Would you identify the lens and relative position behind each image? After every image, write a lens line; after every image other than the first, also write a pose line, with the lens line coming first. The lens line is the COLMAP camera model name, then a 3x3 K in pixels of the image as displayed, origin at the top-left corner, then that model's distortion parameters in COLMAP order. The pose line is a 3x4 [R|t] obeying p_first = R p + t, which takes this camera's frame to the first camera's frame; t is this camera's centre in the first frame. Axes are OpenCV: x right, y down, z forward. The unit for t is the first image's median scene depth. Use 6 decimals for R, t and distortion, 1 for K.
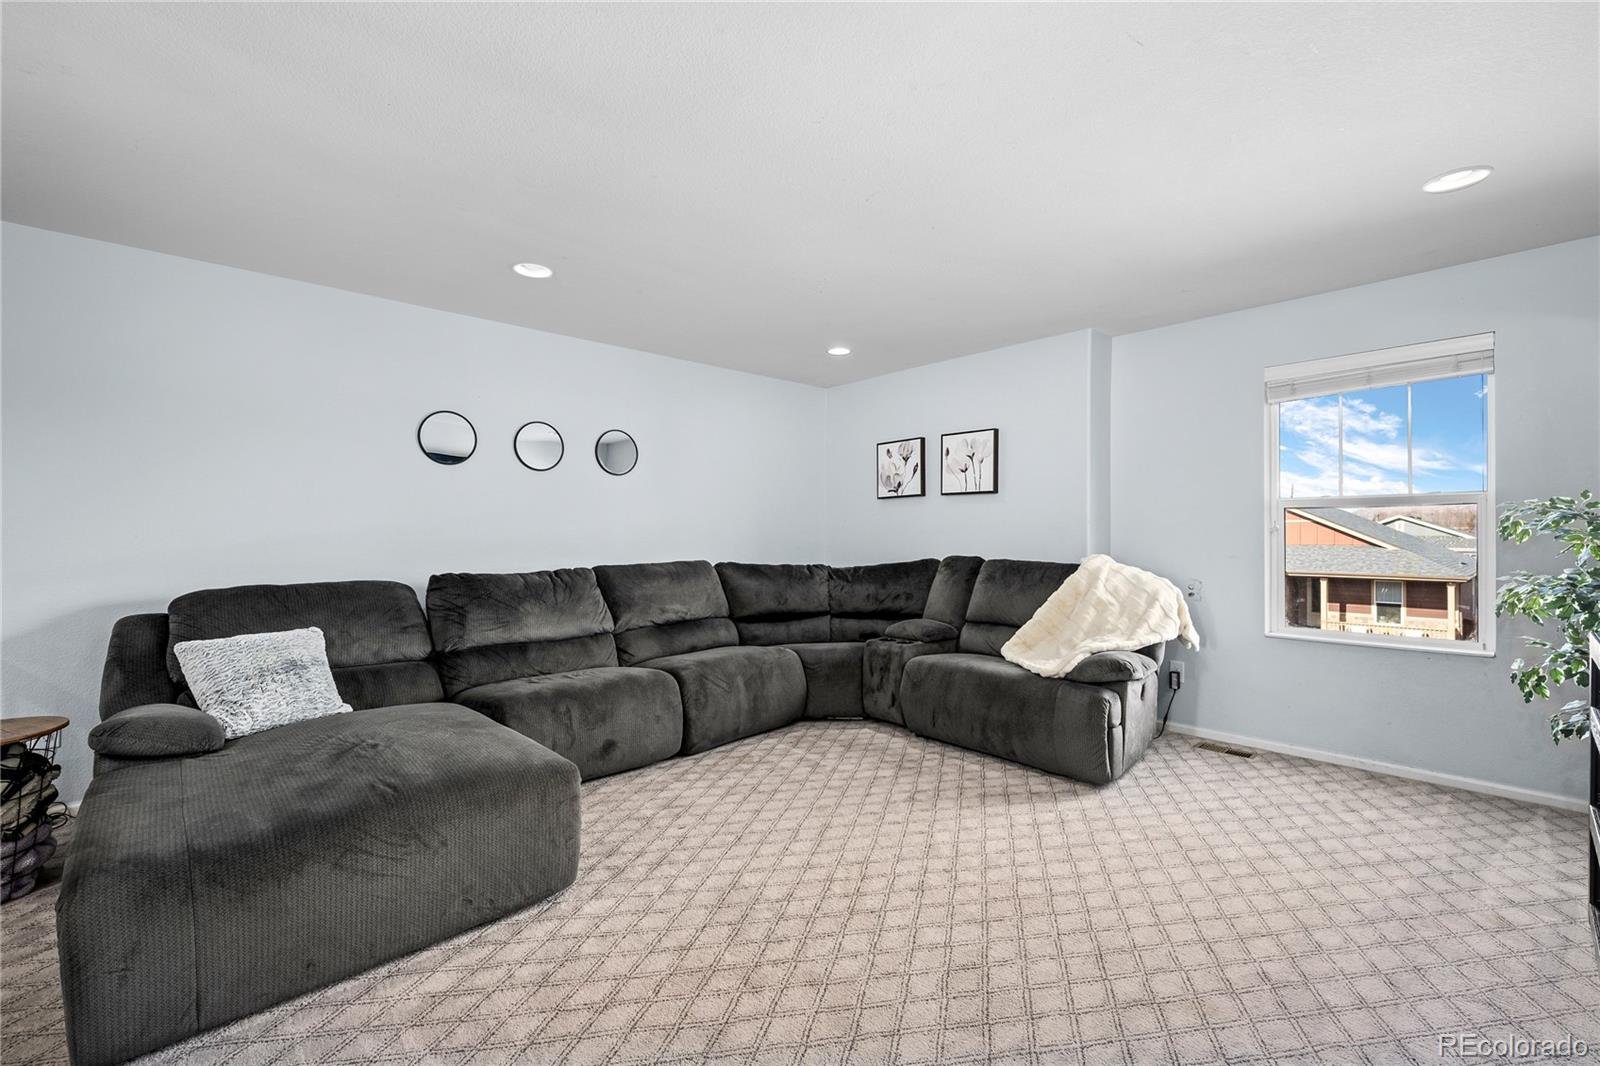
lens RADIAL K [[645.6, 0, 802.8], [0, 645.6, 535.1], [0, 0, 1]] dist [-0.000881, 0.000088]
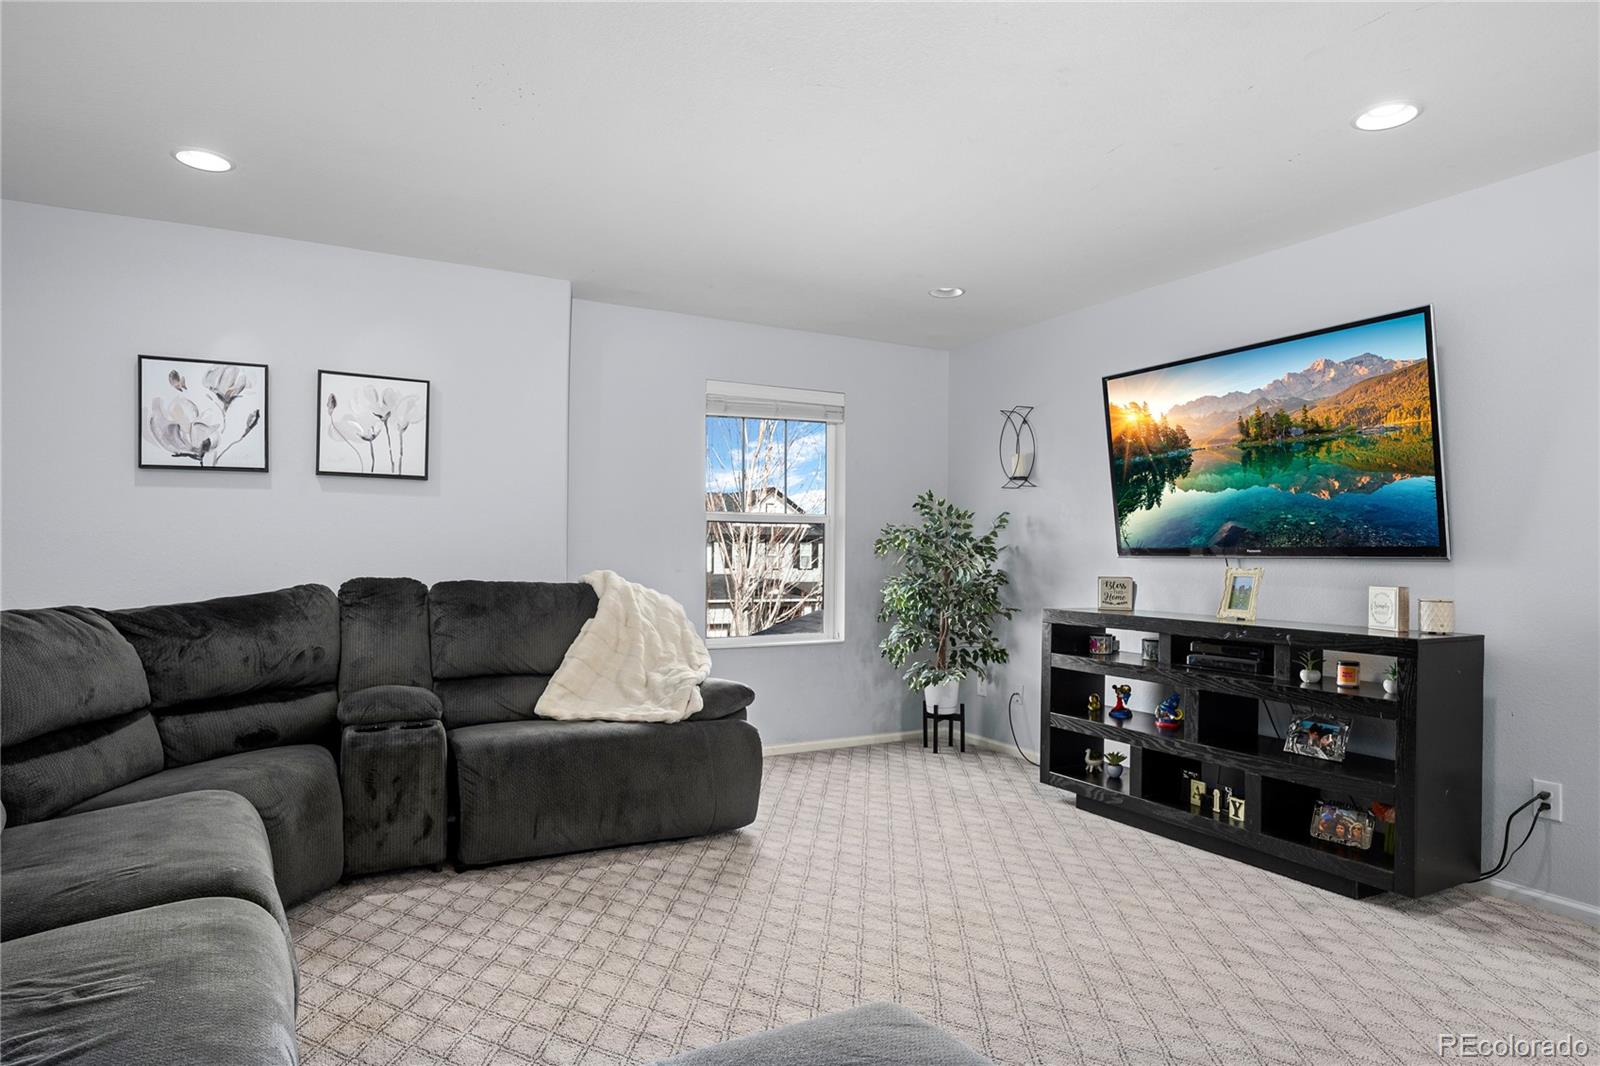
lens RADIAL K [[887.1, 0, 803.1], [0, 887.1, 547.0], [0, 0, 1]] dist [-0.000858, 0.000500]
pose [[0.283518, 0.005713, 0.958950, -0.582034], [-0.010018, 0.999945, -0.002996, 0.001879], [-0.958915, -0.008758, 0.283559, 0.486151]]
